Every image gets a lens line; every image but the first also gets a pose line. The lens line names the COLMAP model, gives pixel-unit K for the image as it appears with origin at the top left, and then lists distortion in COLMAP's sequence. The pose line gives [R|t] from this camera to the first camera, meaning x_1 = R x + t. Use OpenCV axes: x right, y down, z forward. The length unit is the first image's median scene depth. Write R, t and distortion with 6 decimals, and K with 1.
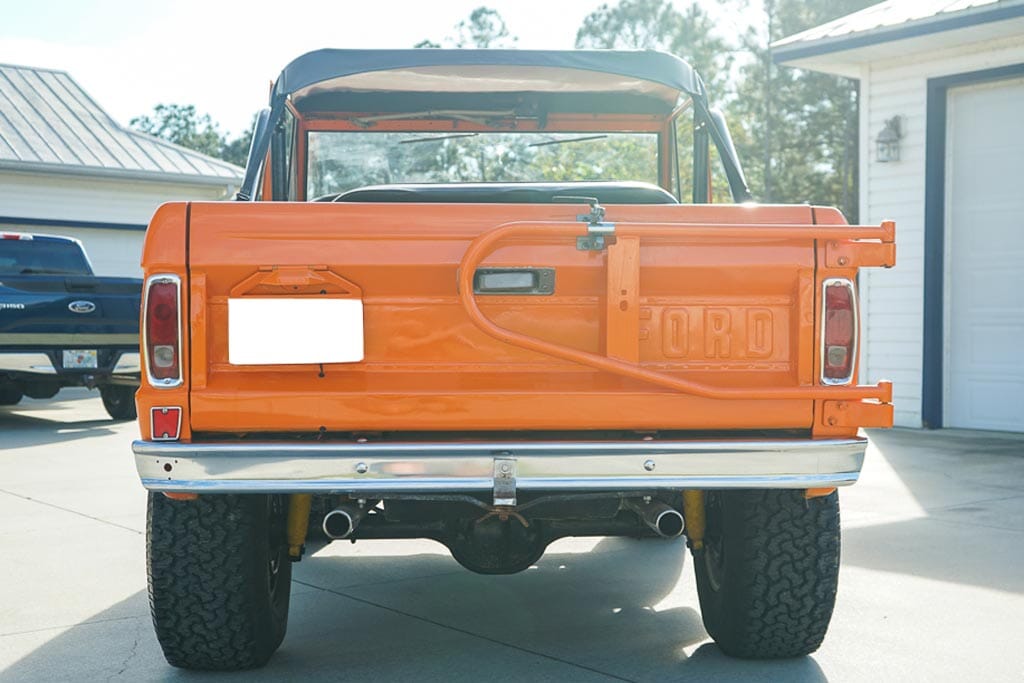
lens RADIAL K [[1338.5, 0, 512.7], [0, 1338.5, 342.5], [0, 0, 1]] dist [0.004638, 0.000000]
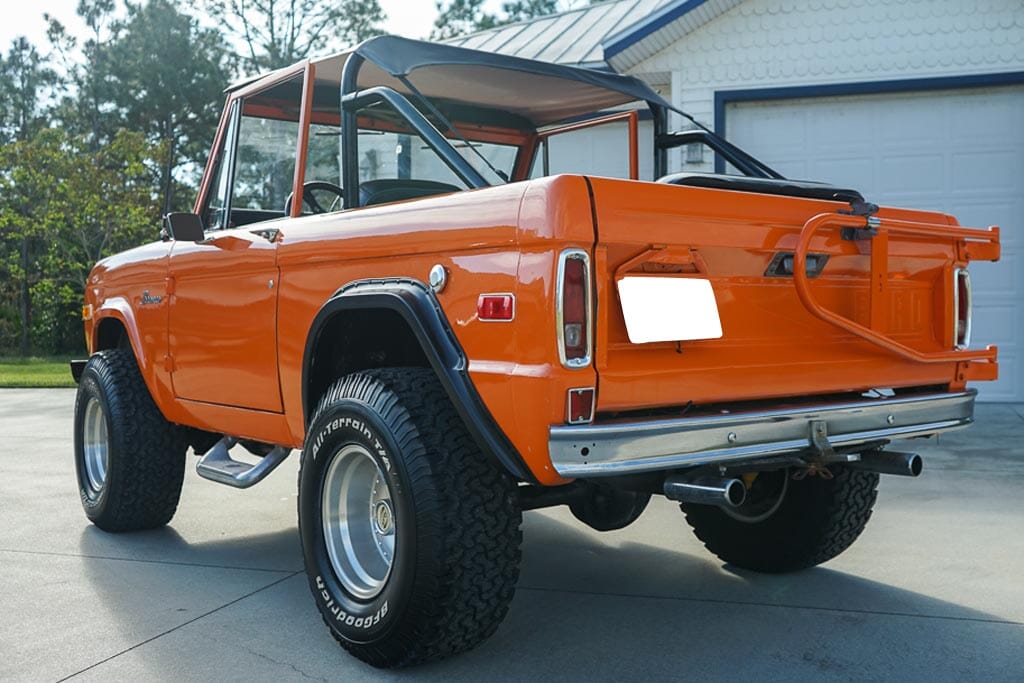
lens RADIAL K [[1064.2, 0, 518.5], [0, 1064.2, 340.3], [0, 0, 1]] dist [-0.013990, 0.000000]
pose [[0.823223, -0.017864, 0.567437, -0.711328], [0.014090, 0.999840, 0.011034, 0.004761], [-0.567543, -0.001089, 0.823343, 0.391682]]
